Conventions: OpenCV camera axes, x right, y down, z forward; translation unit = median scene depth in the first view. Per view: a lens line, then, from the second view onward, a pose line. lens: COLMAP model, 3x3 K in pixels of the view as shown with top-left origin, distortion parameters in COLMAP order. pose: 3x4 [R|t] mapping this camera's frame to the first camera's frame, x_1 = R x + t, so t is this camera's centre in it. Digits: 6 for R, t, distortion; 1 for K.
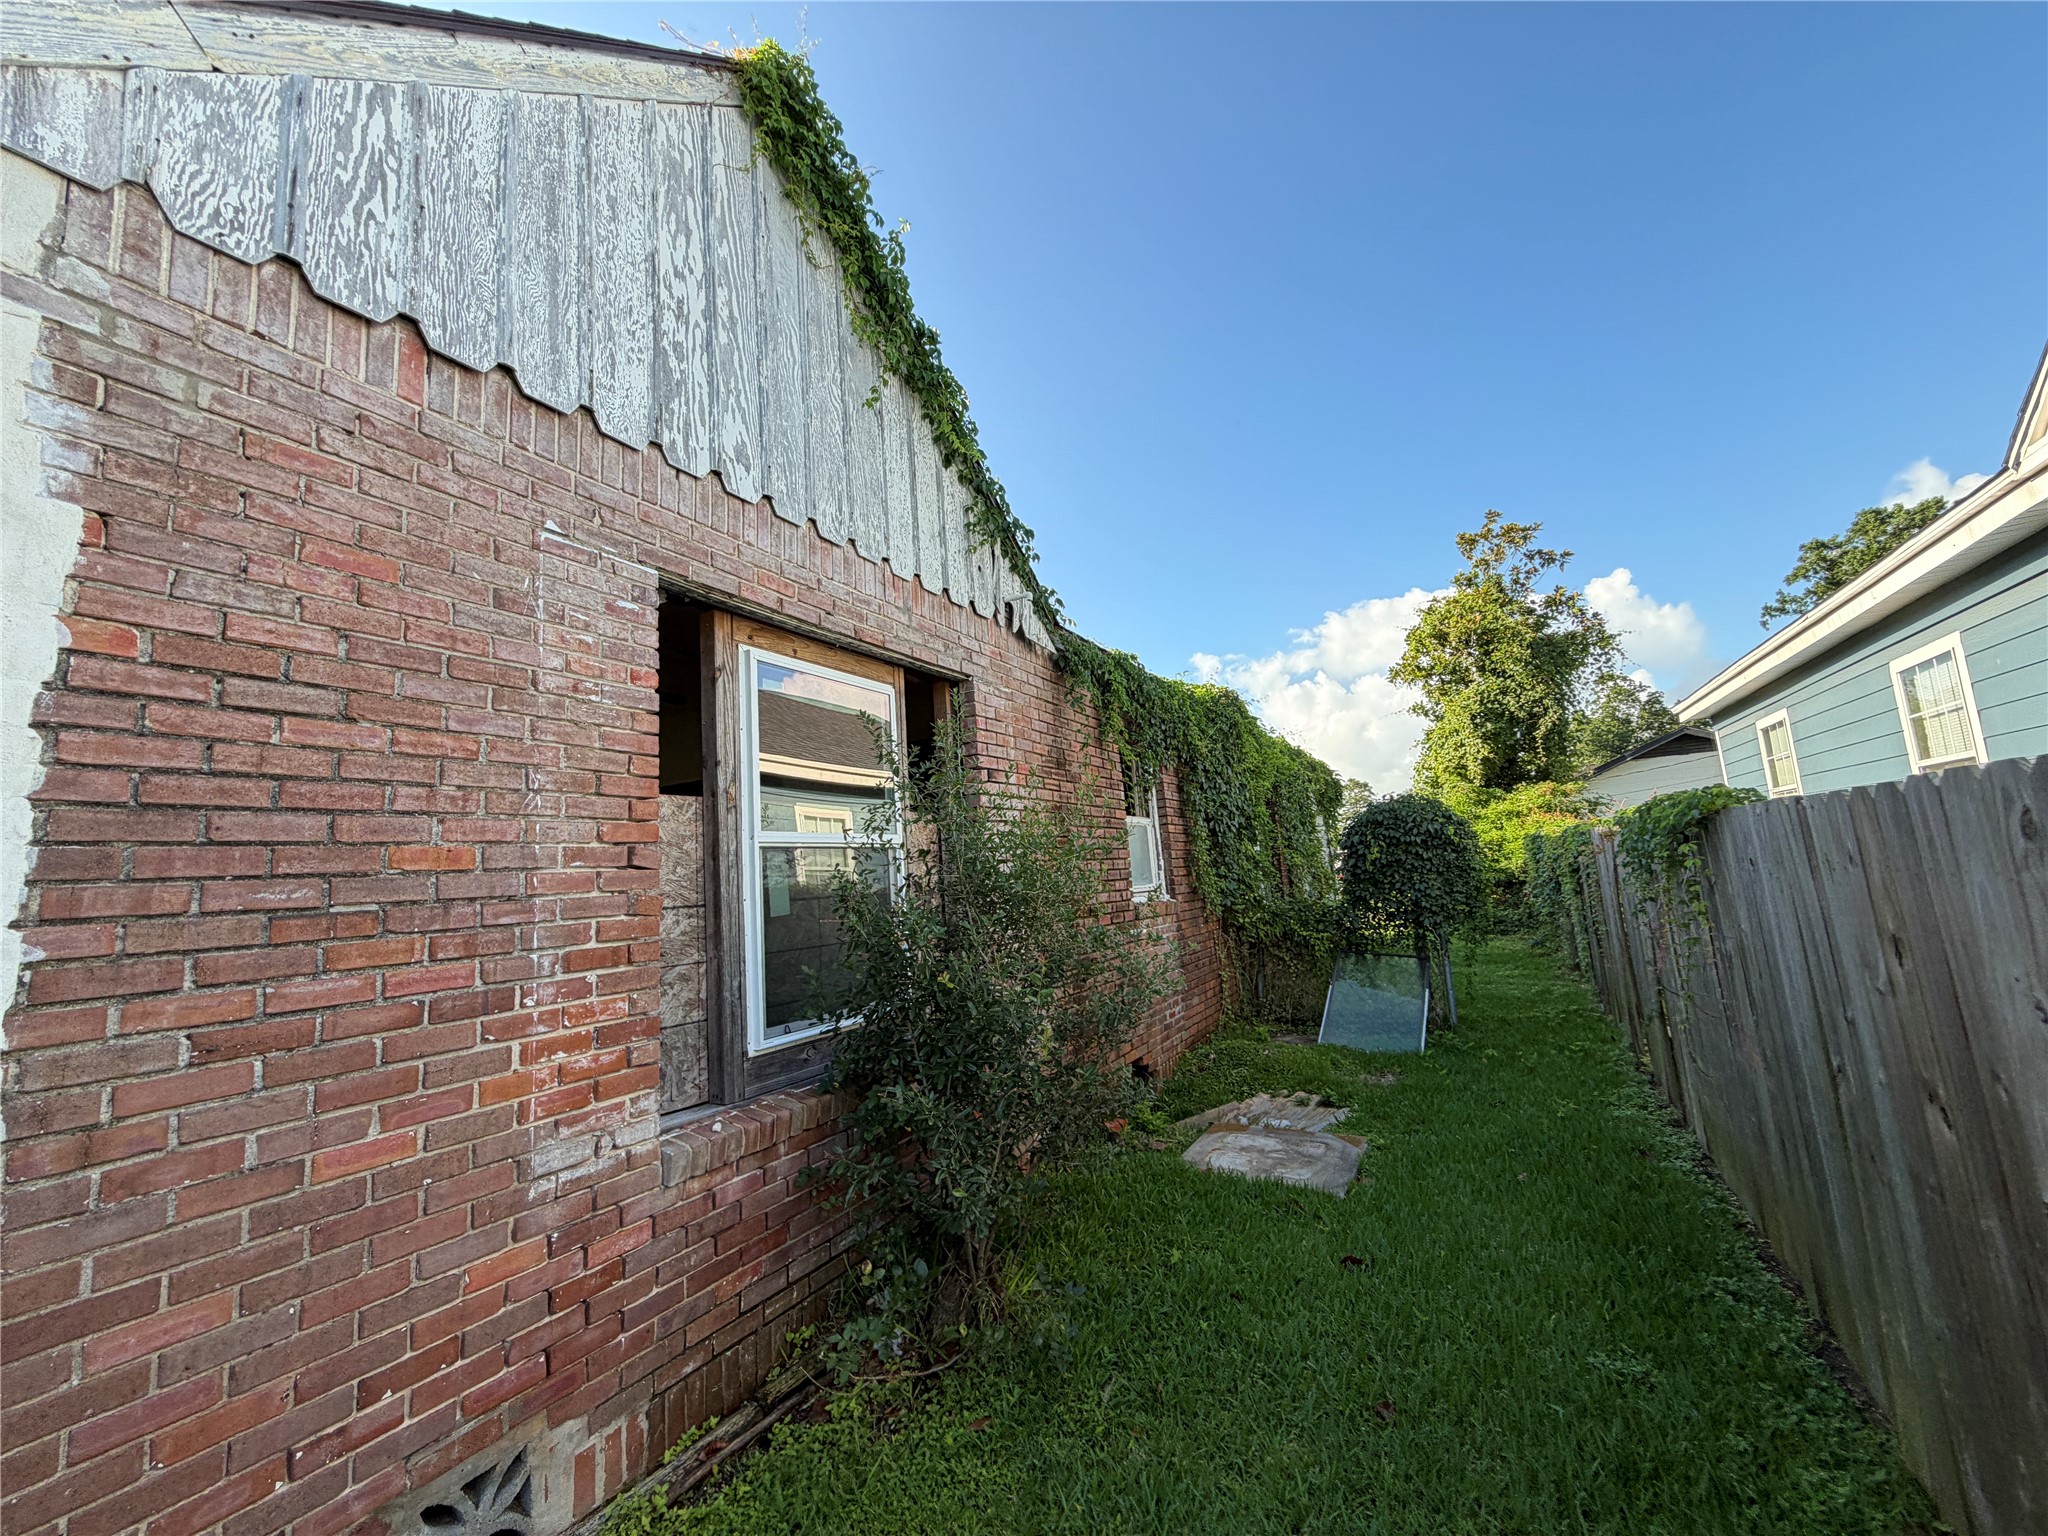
lens RADIAL K [[814.5, 0, 1015.0], [0, 814.5, 763.8], [0, 0, 1]] dist [0.000092, 0.000004]
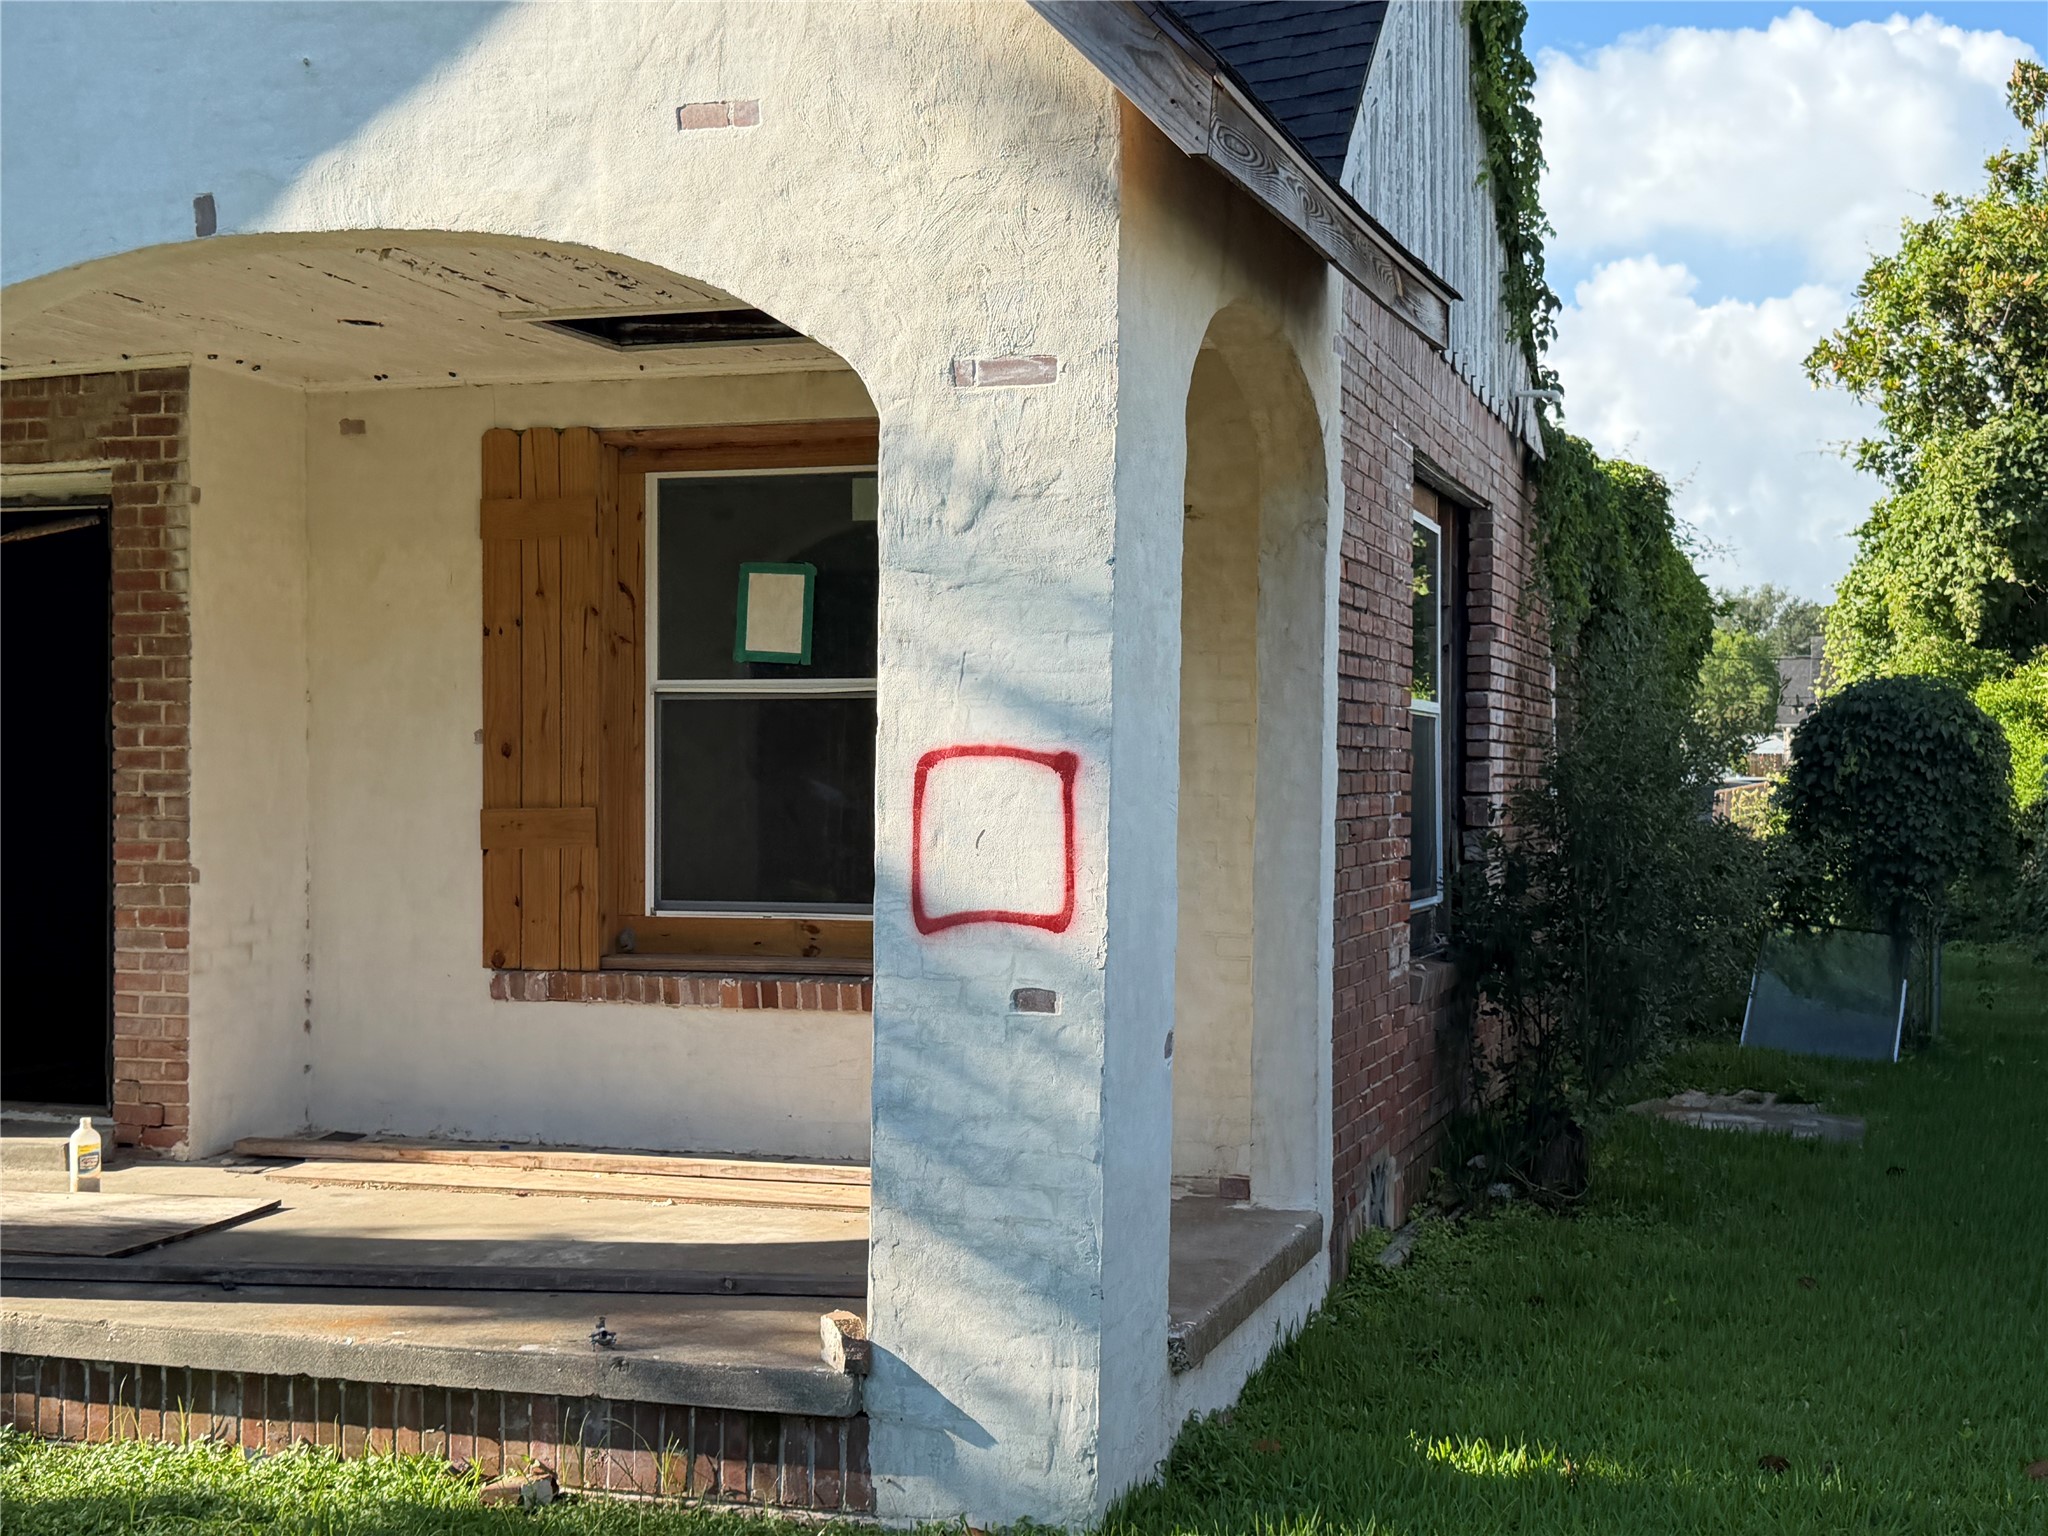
lens RADIAL K [[2526.6, 0, 1026.1], [0, 2526.6, 768.6], [0, 0, 1]] dist [-0.030939, 0.000000]
pose [[0.980507, 0.069856, 0.183646, -0.502327], [-0.092559, 0.988677, 0.118111, -0.052960], [-0.173316, -0.132807, 0.975871, -0.723251]]
